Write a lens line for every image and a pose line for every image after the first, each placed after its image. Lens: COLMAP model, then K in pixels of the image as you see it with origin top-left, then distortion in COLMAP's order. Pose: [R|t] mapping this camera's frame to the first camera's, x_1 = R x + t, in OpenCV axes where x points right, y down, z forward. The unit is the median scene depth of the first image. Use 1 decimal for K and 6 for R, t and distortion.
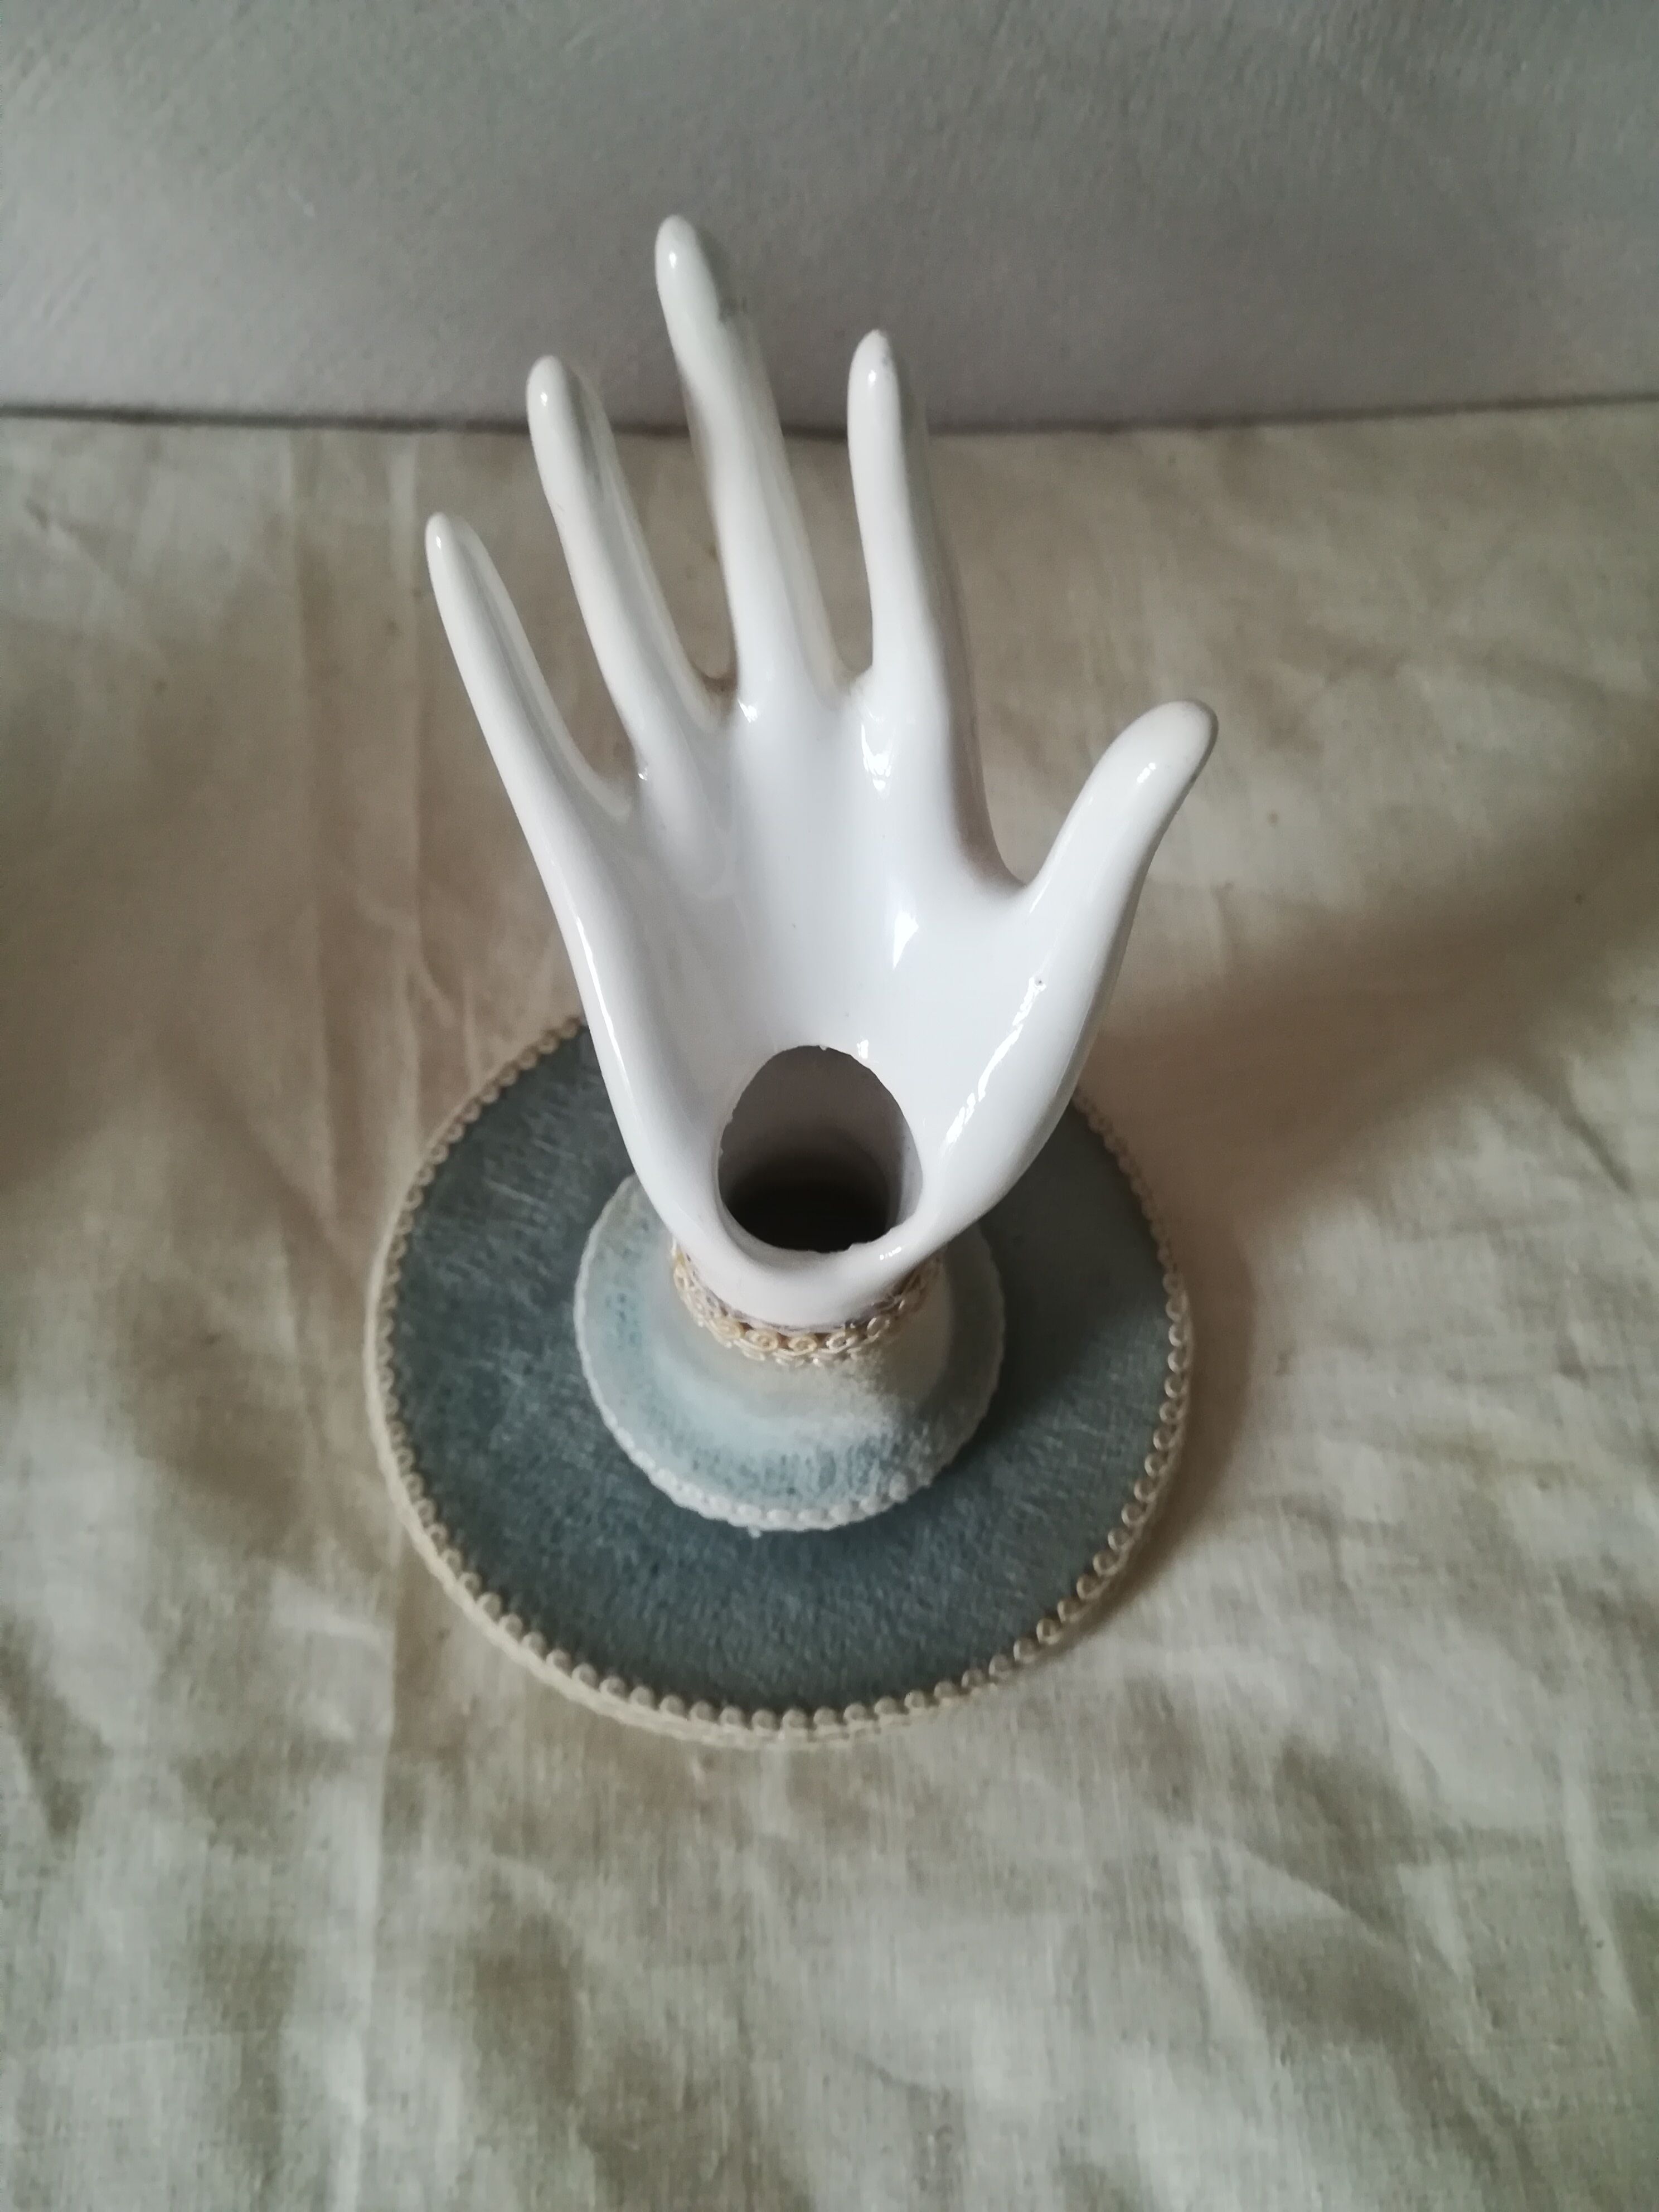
lens RADIAL K [[1718.8, 0, 817.0], [0, 1718.8, 1085.5], [0, 0, 1]] dist [0.021801, -0.062217]
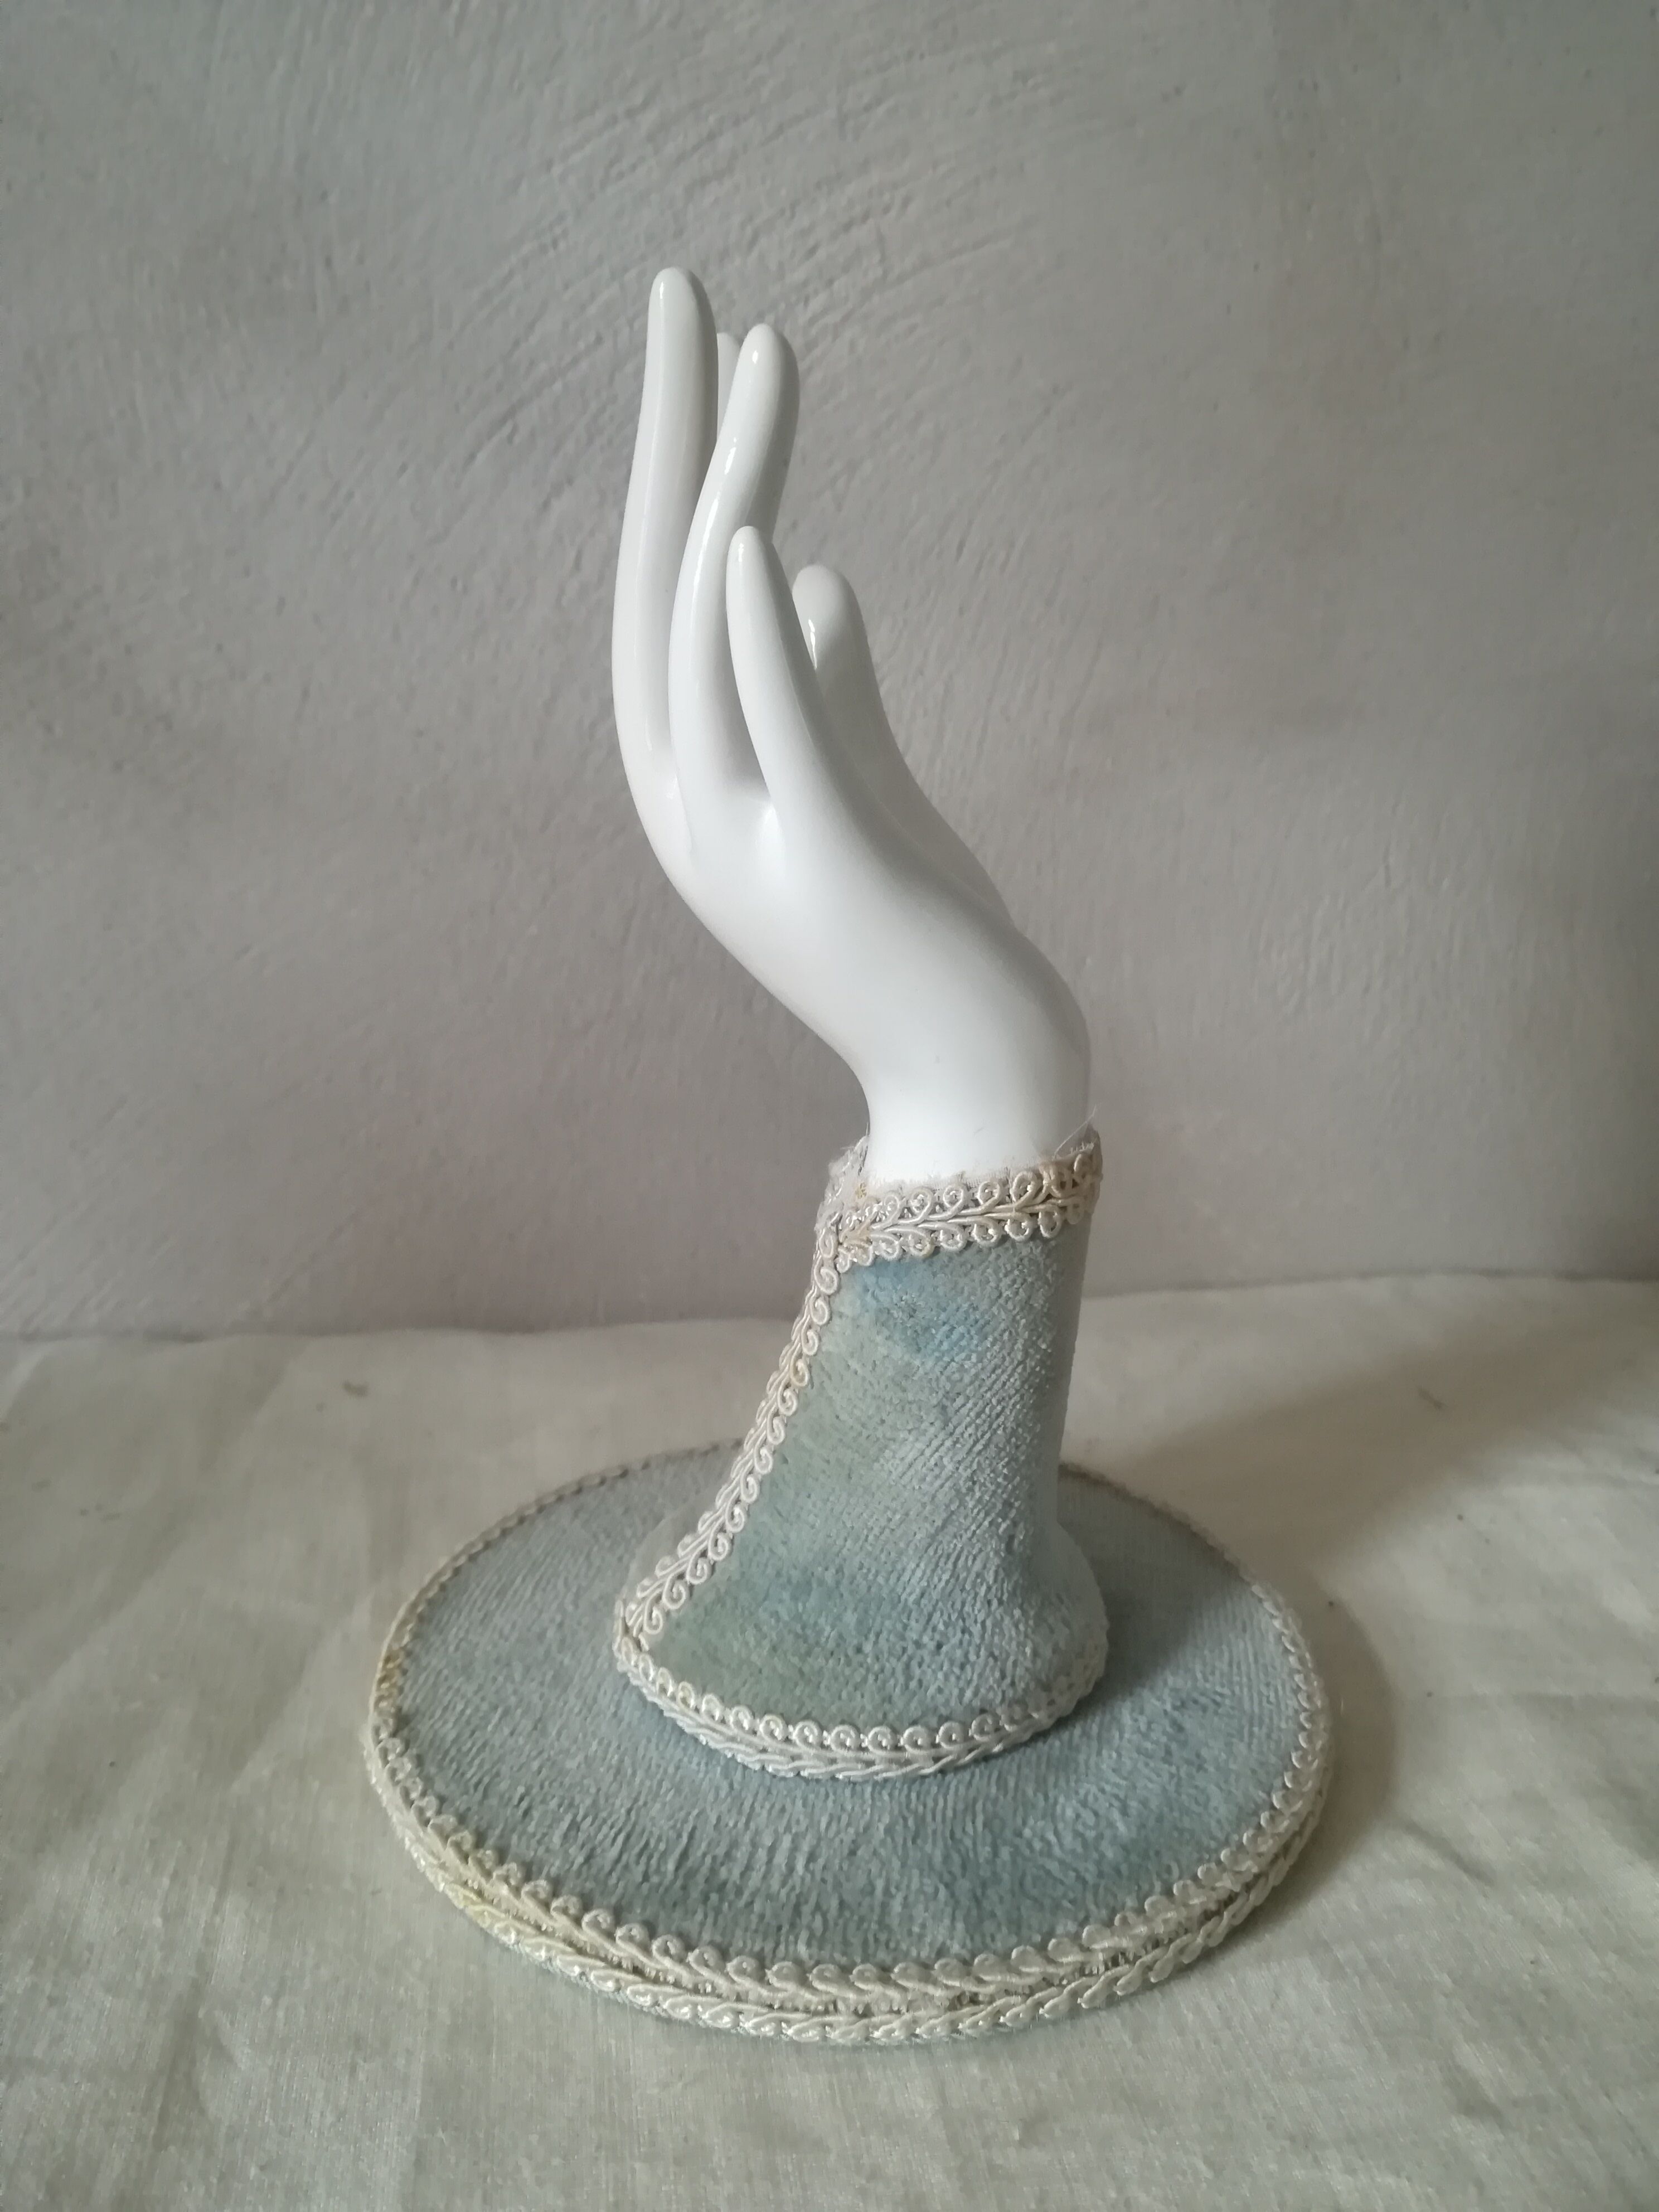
lens RADIAL K [[1718.8, 0, 828.7], [0, 1718.8, 1088.8], [0, 0, 1]] dist [0.021801, -0.062217]
pose [[0.996189, -0.036257, 0.079325, 0.178921], [0.082323, 0.691285, -0.717878, 0.365437], [-0.028808, 0.721672, 0.691635, 0.326976]]
